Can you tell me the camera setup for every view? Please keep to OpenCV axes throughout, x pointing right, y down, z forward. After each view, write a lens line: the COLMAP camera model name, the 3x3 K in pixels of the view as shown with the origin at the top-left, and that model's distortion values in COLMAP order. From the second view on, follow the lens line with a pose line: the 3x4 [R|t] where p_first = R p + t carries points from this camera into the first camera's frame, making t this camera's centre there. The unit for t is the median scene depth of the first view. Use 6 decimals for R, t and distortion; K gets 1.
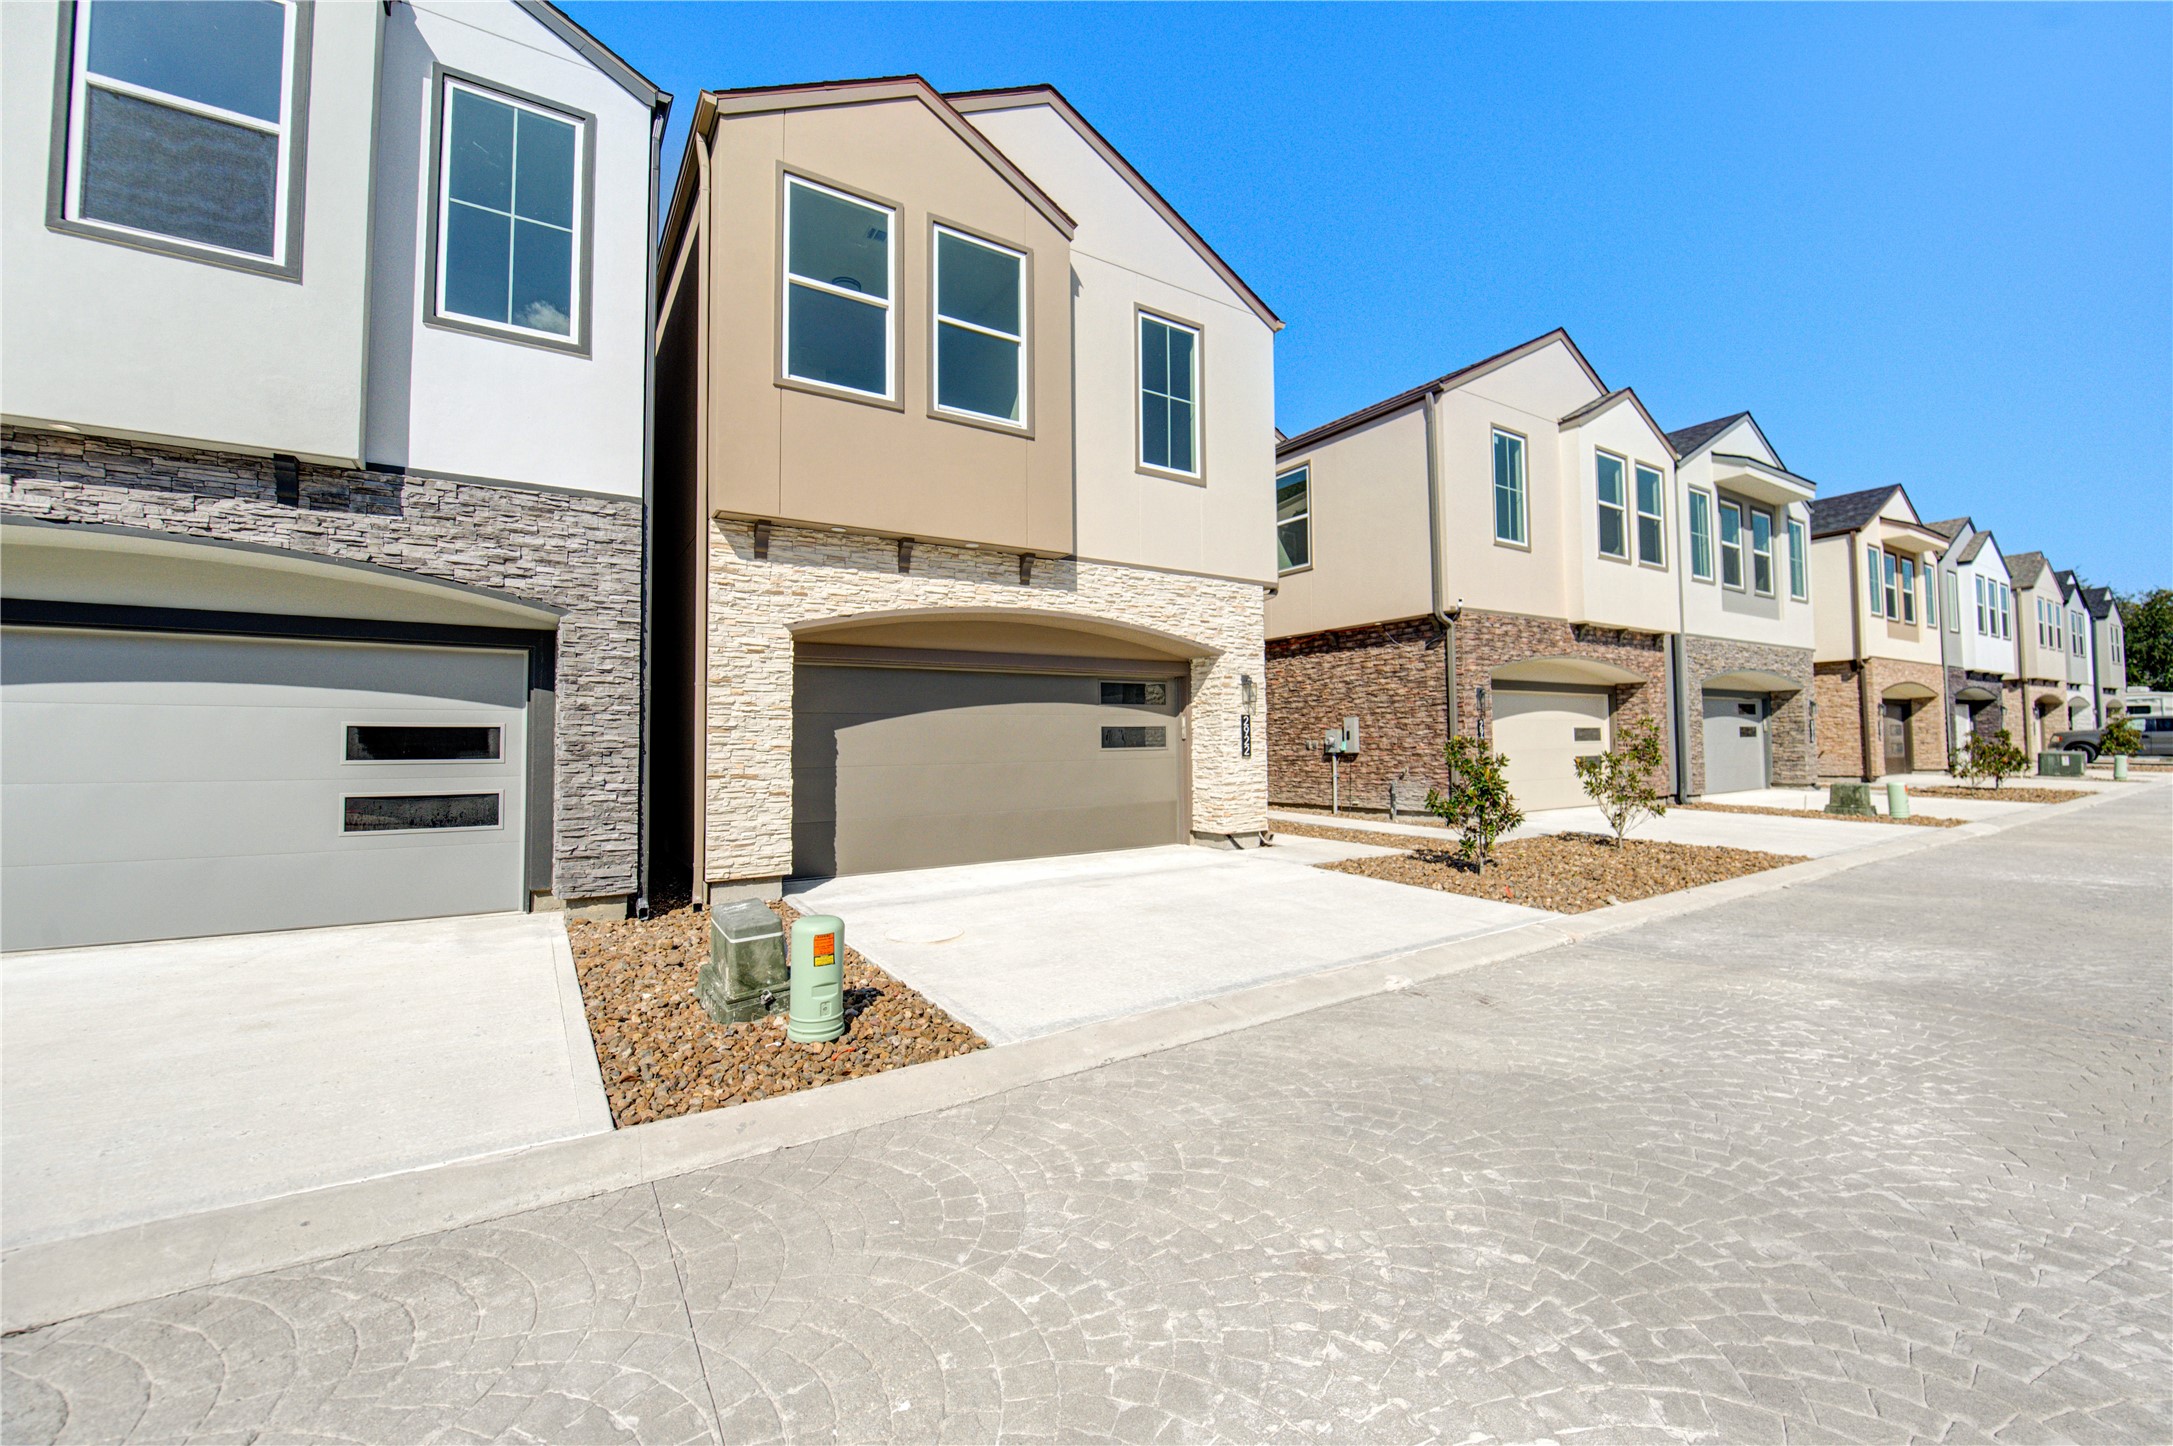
lens RADIAL K [[878.0, 0, 1086.0], [0, 878.0, 709.6], [0, 0, 1]] dist [-0.013752, -0.000631]
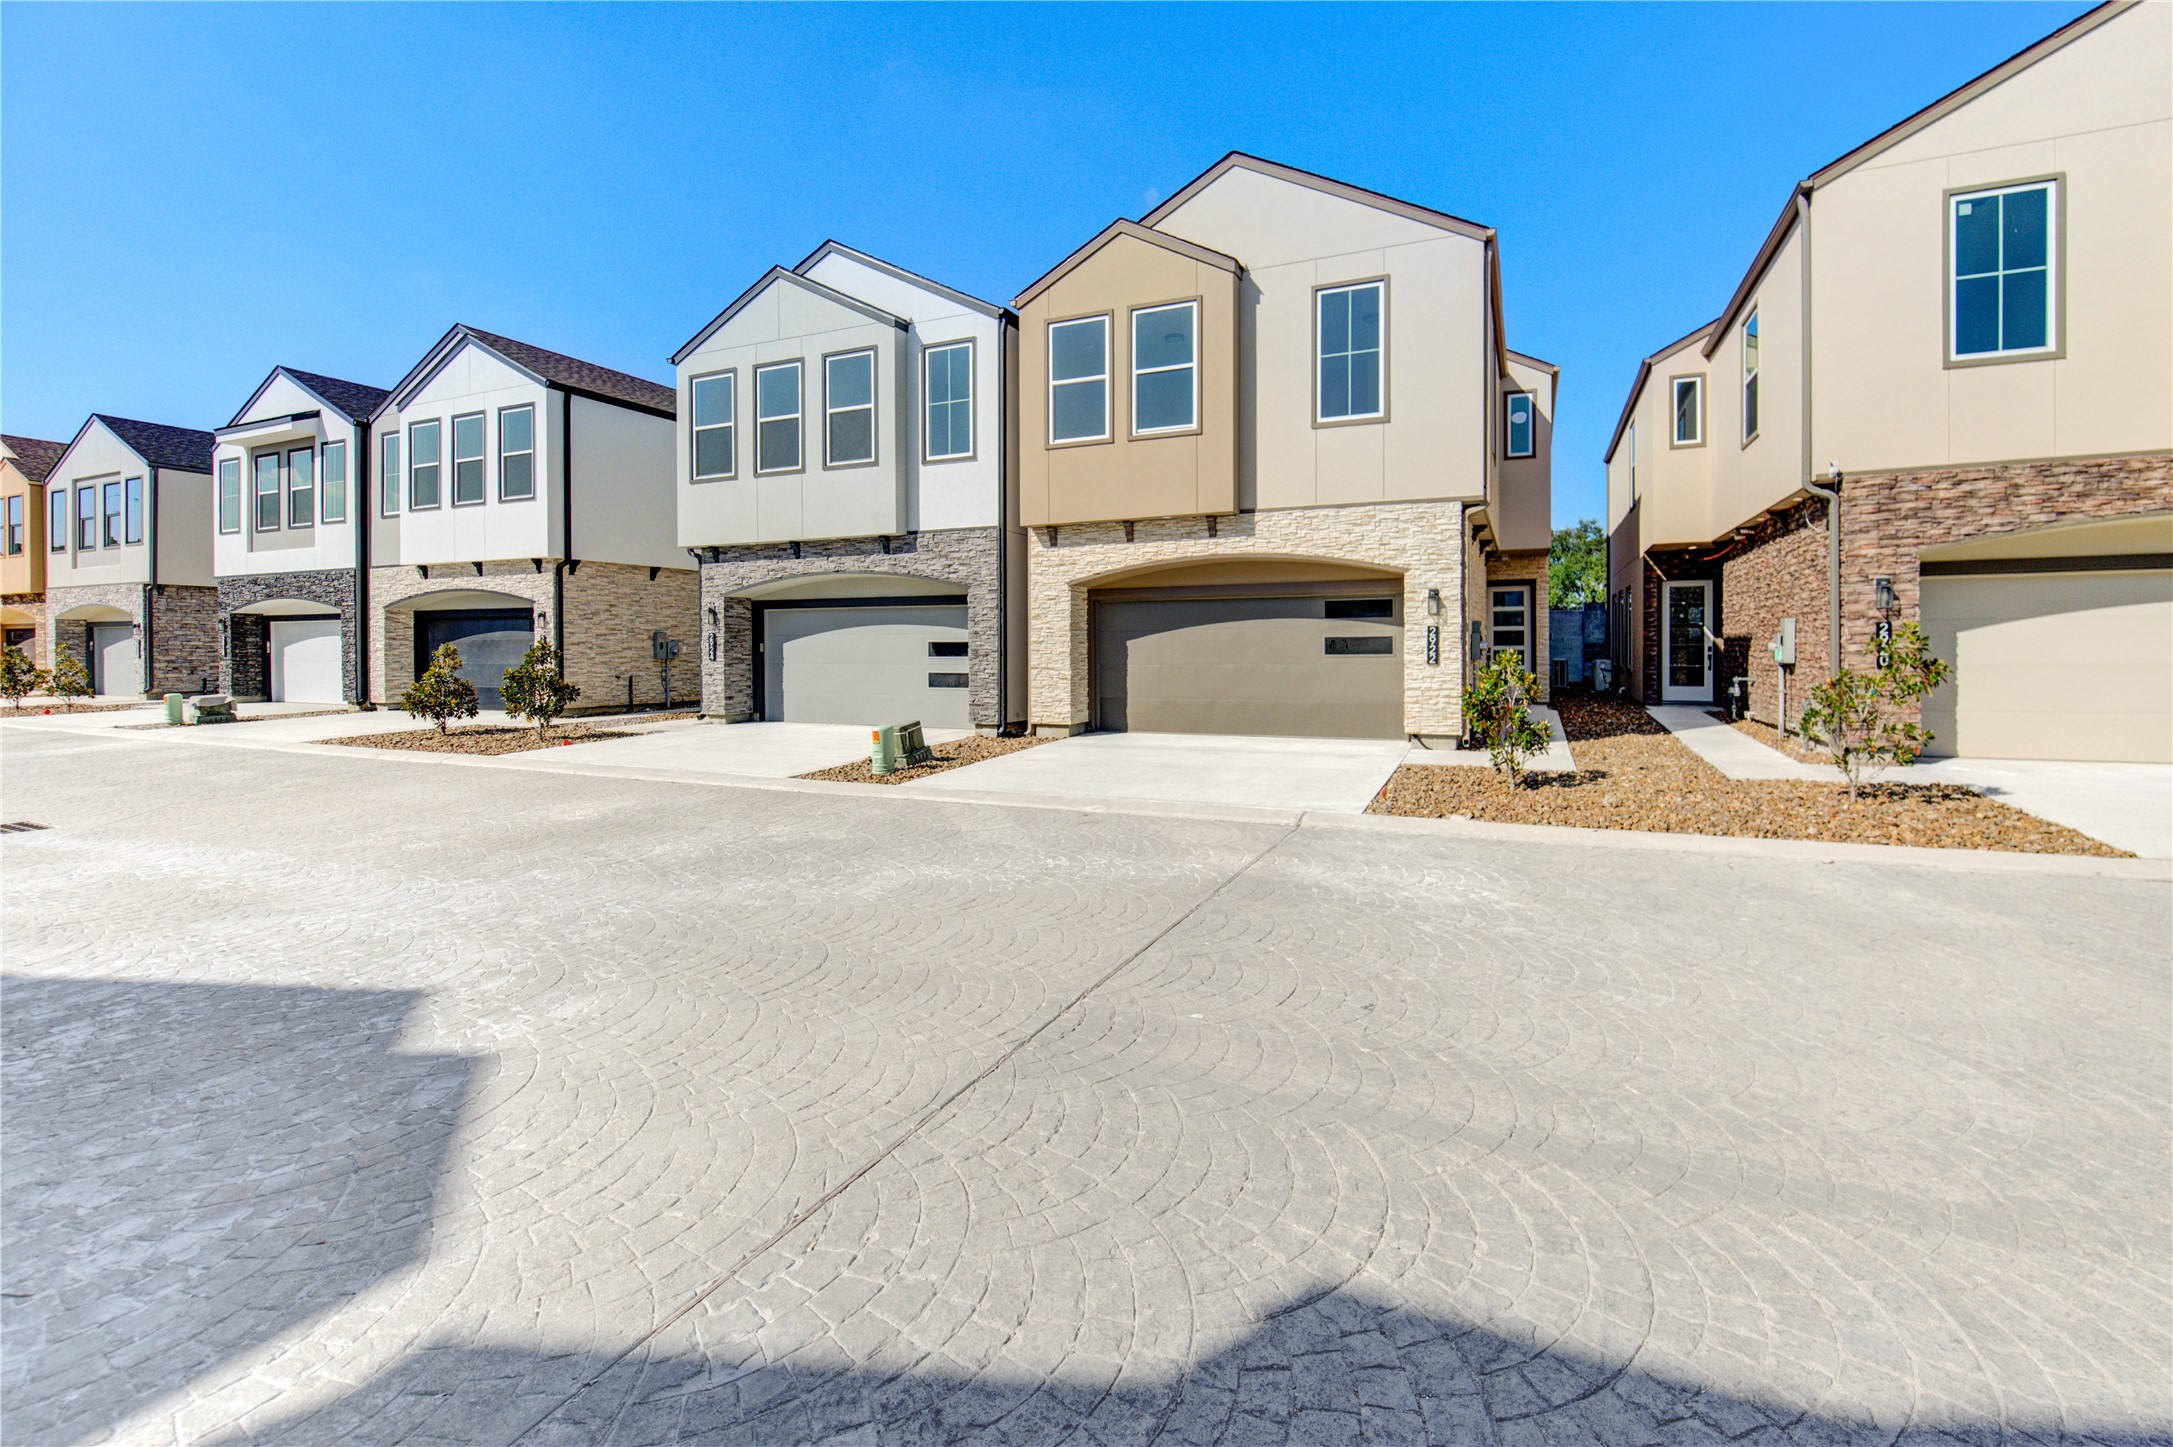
lens RADIAL K [[878.0, 0, 1154.4], [0, 878.0, 660.5], [0, 0, 1]] dist [-0.013752, -0.000631]
pose [[0.563796, 0.016406, -0.825751, 1.120870], [0.030219, 0.998723, 0.040475, -0.006537], [0.825361, -0.047773, 0.562581, 0.140860]]
